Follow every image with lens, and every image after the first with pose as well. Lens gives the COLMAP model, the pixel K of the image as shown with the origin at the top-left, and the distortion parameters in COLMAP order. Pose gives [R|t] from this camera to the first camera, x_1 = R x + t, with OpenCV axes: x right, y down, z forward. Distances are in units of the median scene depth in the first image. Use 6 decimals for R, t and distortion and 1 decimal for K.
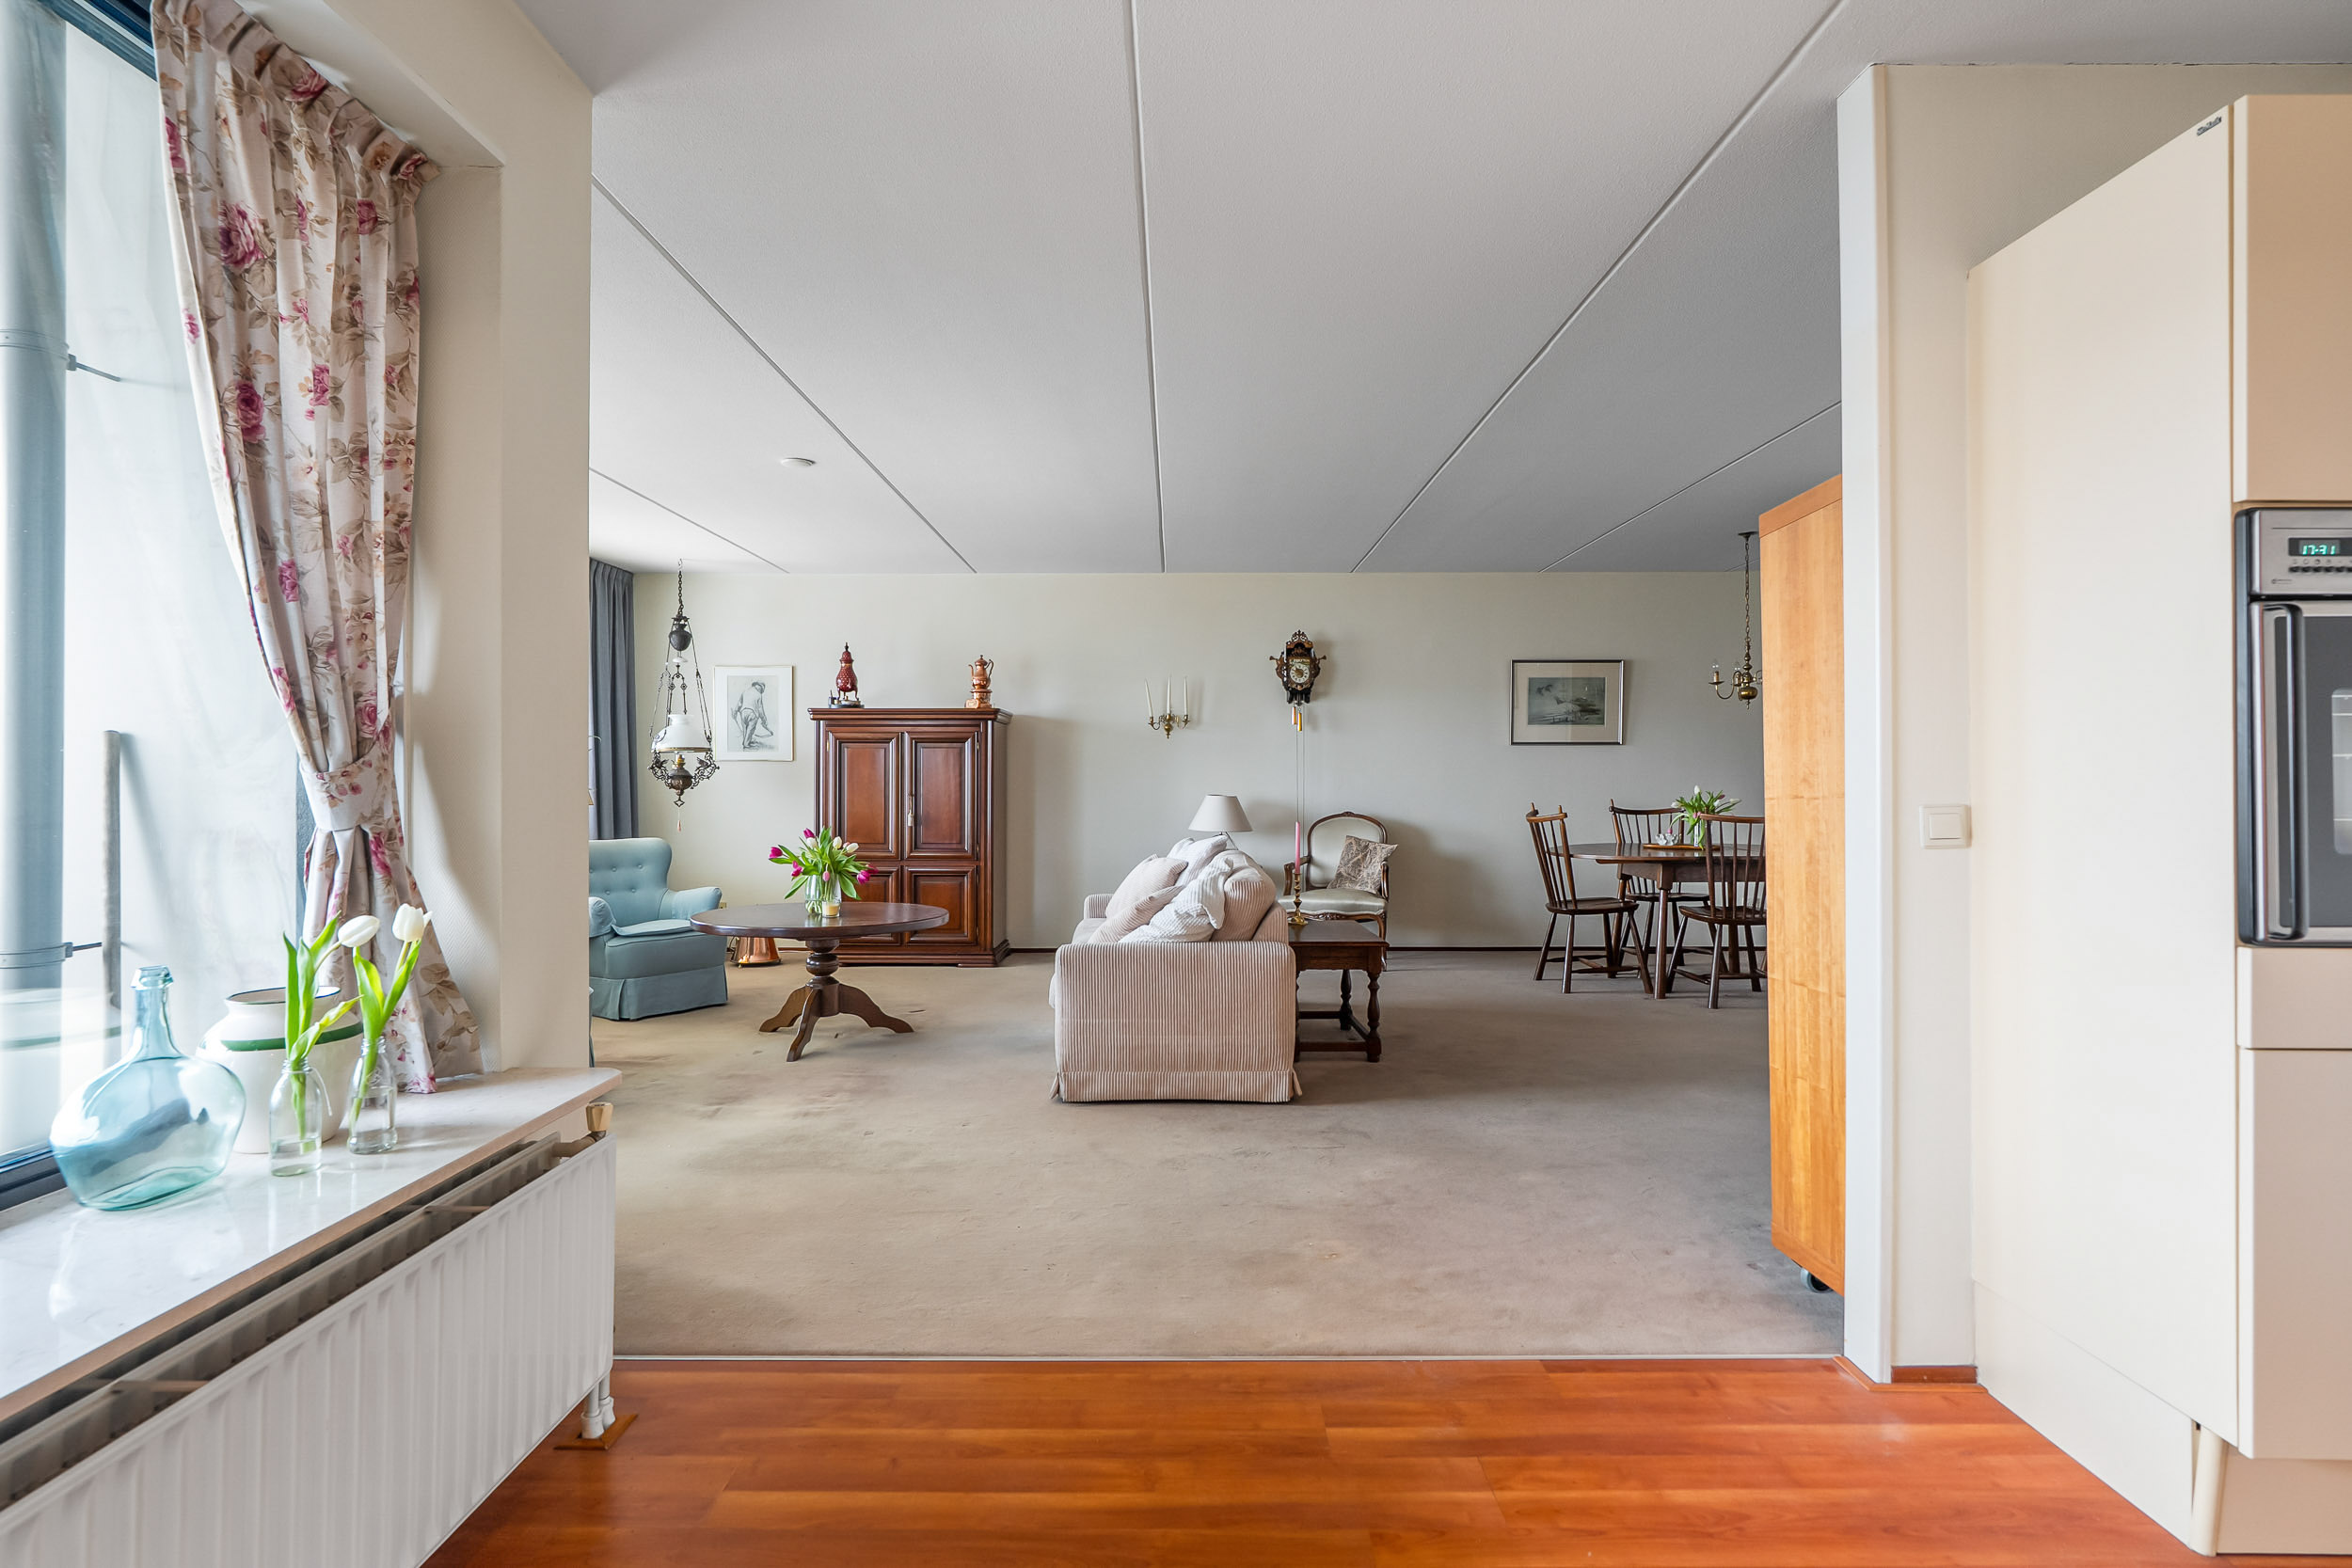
lens RADIAL K [[1267.7, 0, 1183.5], [0, 1267.7, 773.7], [0, 0, 1]] dist [0.000325, 0.000141]
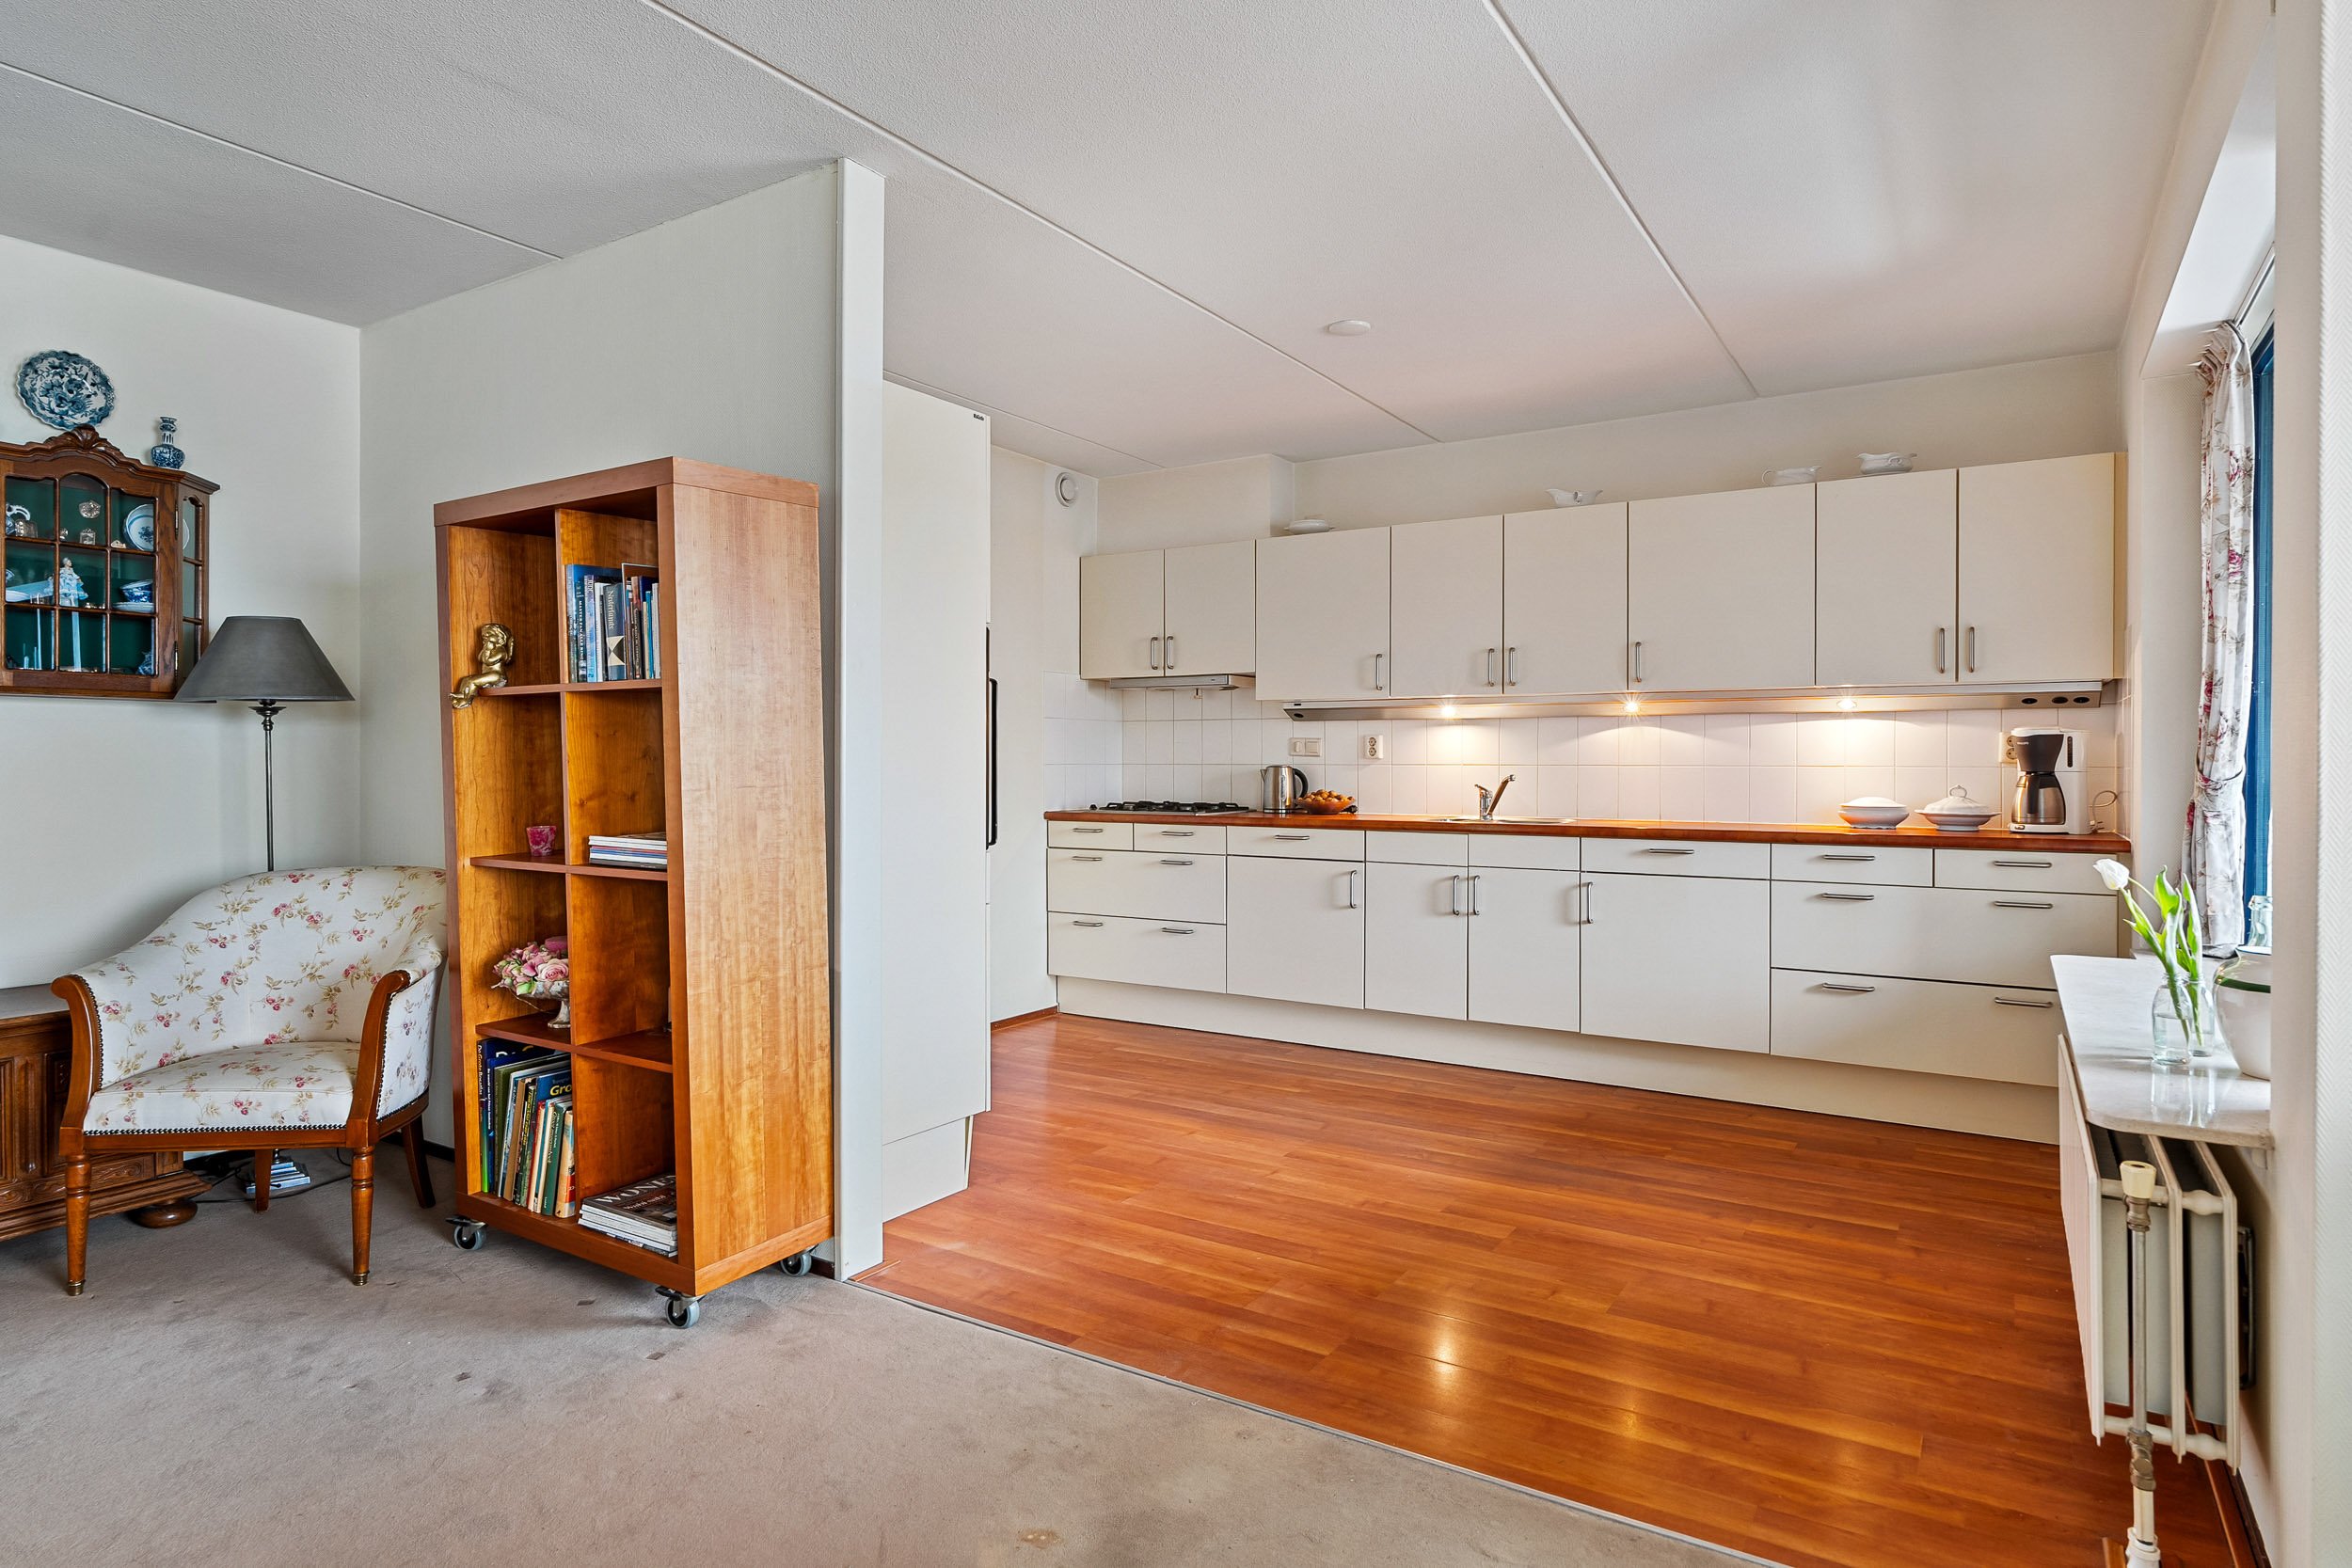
lens RADIAL K [[1286.6, 0, 1170.9], [0, 1286.6, 776.5], [0, 0, 1]] dist [-0.010424, 0.001812]
pose [[-0.841386, -0.005869, 0.540402, -0.111621], [-0.002811, 0.999975, 0.006483, 0.001521], [-0.540427, 0.003936, -0.841382, 0.599756]]
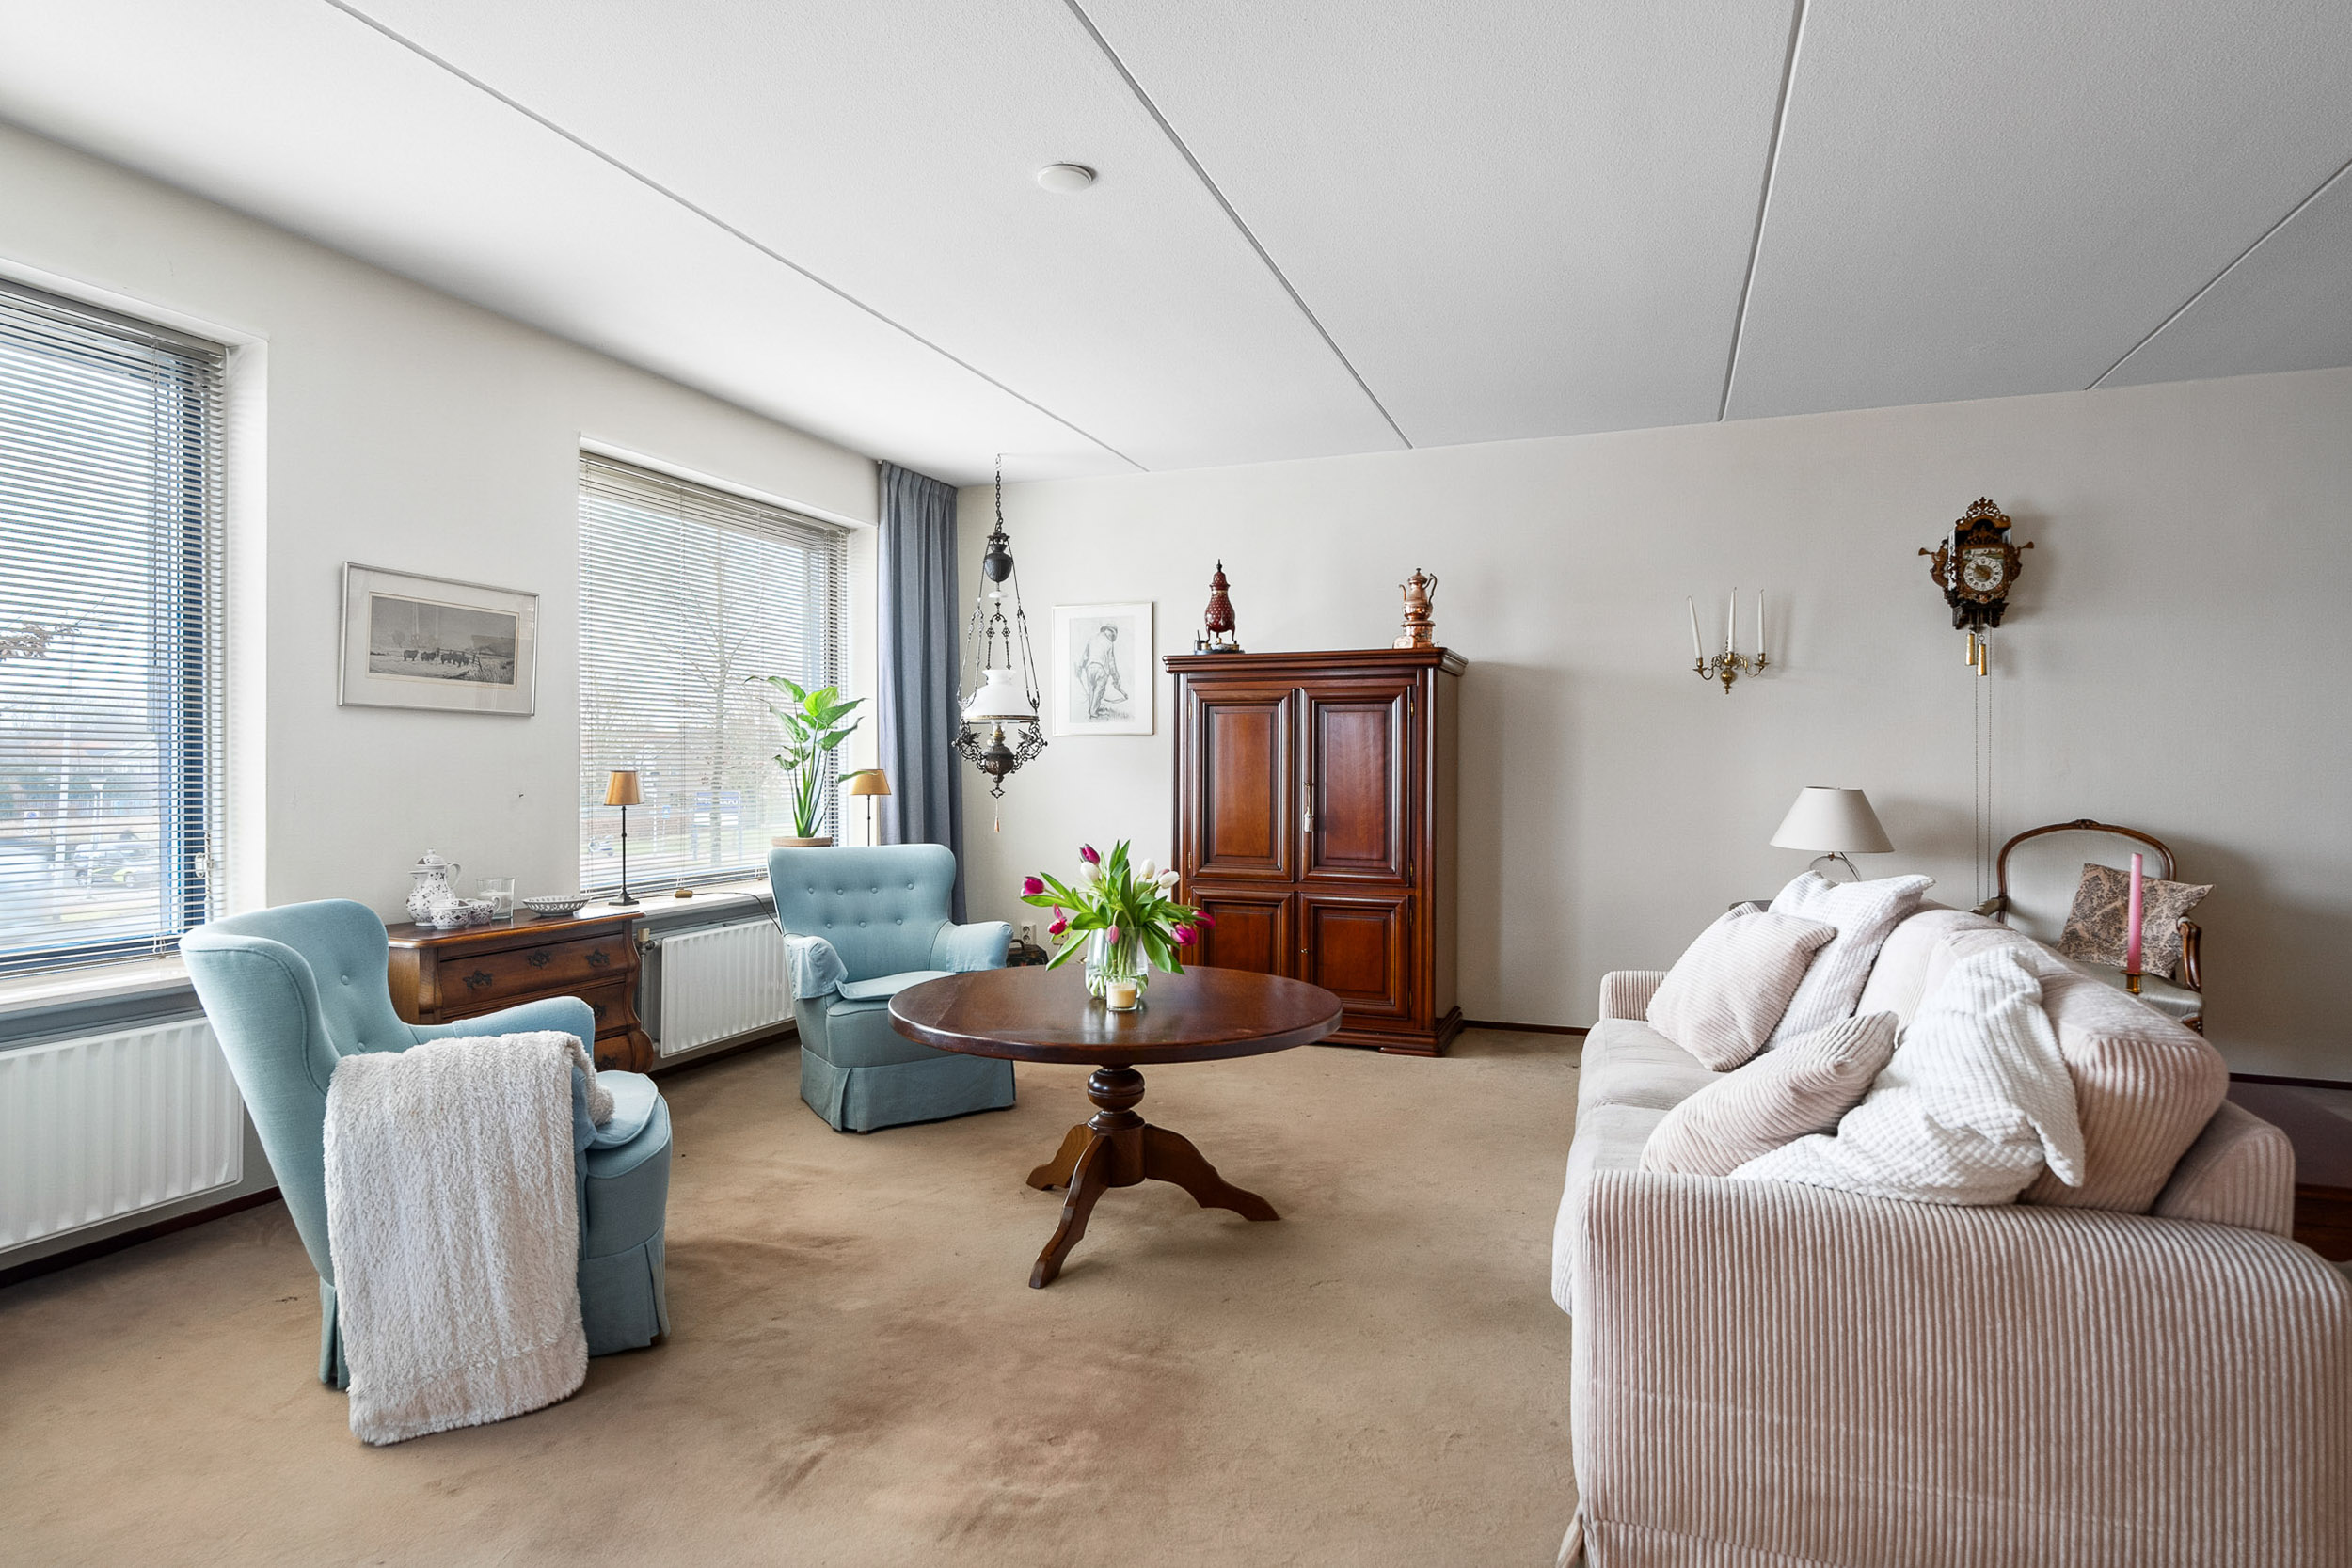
lens RADIAL K [[1286.6, 0, 1160.6], [0, 1286.6, 769.5], [0, 0, 1]] dist [-0.010424, 0.001812]
pose [[0.932400, 0.003150, -0.361414, -0.046093], [-0.000882, 0.999979, 0.006441, 0.005133], [0.361427, -0.005687, 0.932383, 0.350571]]
